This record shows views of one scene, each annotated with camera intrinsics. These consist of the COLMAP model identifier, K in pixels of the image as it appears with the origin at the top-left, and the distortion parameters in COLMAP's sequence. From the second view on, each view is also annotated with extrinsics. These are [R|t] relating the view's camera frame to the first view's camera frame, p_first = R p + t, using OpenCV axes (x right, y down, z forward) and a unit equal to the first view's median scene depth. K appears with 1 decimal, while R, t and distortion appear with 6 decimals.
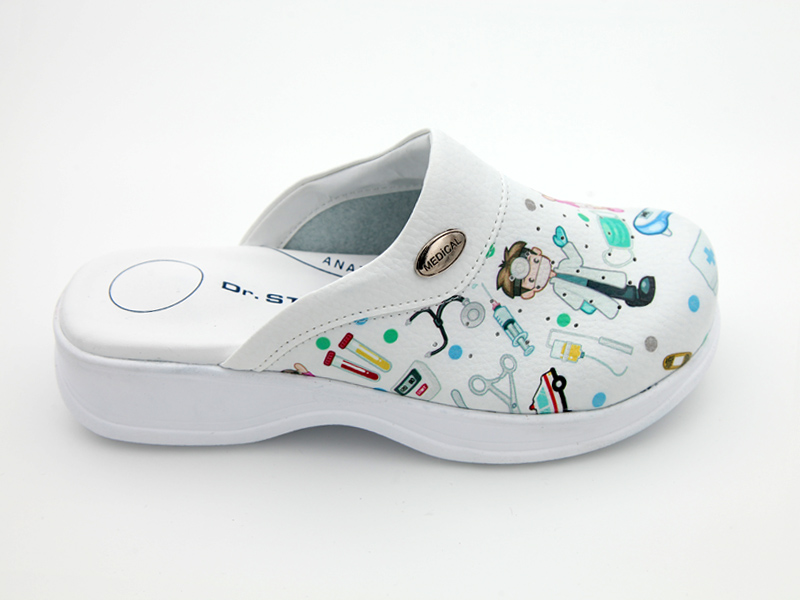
lens RADIAL K [[1222.1, 0, 400.0], [0, 1222.1, 300.0], [0, 0, 1]] dist [0.003867, -0.008994]
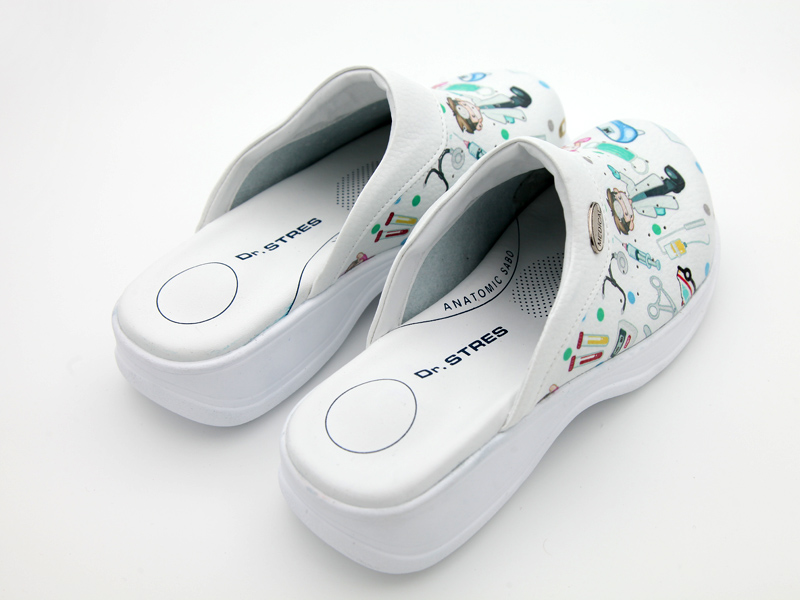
lens RADIAL K [[1047.4, 0, 400.0], [0, 1047.4, 300.0], [0, 0, 1]] dist [-0.086988, -0.006072]
pose [[0.686292, -0.537578, 0.489911, -0.576461], [0.522892, 0.832870, 0.181415, -0.243071], [-0.505557, 0.131667, 0.852687, 0.273367]]
